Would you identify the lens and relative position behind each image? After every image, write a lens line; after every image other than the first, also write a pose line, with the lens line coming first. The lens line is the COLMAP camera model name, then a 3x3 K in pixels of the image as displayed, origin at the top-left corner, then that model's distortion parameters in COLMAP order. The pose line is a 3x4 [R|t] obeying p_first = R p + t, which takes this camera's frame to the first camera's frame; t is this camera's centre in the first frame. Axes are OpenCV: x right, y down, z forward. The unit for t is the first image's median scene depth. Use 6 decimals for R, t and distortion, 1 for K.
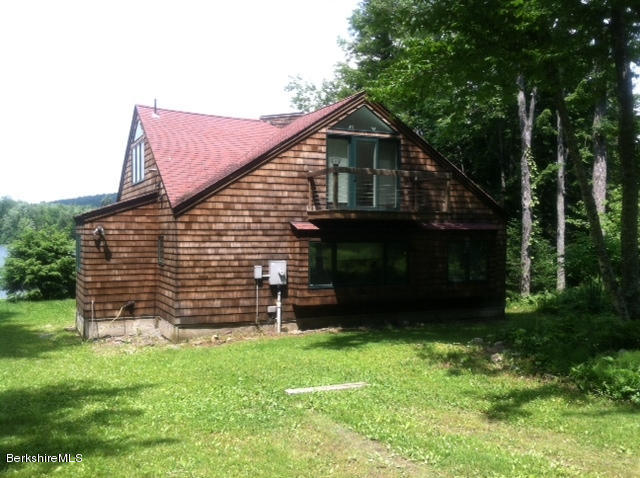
lens RADIAL K [[608.8, 0, 322.0], [0, 608.8, 245.8], [0, 0, 1]] dist [0.109336, -0.306433]
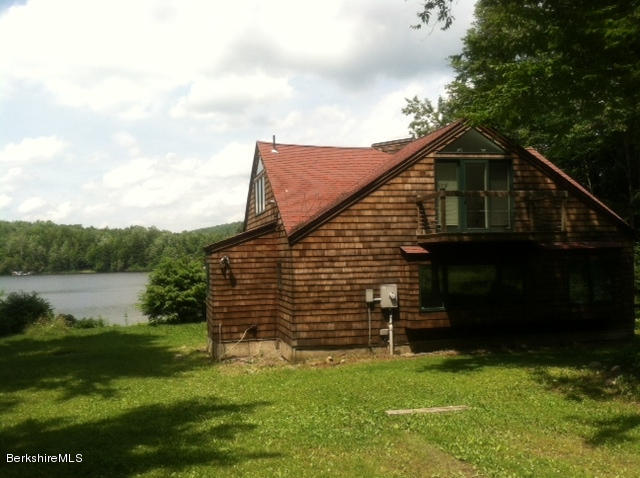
lens RADIAL K [[608.8, 0, 322.0], [0, 608.8, 245.8], [0, 0, 1]] dist [0.109336, -0.306433]
pose [[0.978492, -0.029839, -0.204117, 0.029094], [0.022594, 0.999032, -0.037733, -0.004401], [0.205046, 0.032310, 0.978219, -0.028066]]
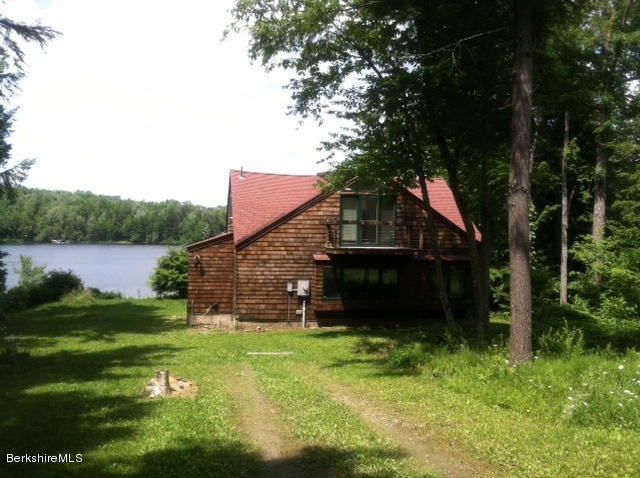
lens RADIAL K [[607.3, 0, 318.1], [0, 607.3, 256.2], [0, 0, 1]] dist [0.092781, -0.287291]
pose [[0.965311, 0.020976, -0.260259, 0.351038], [-0.018313, 0.999752, 0.012654, -0.054105], [0.260460, -0.007449, 0.965456, -0.439754]]
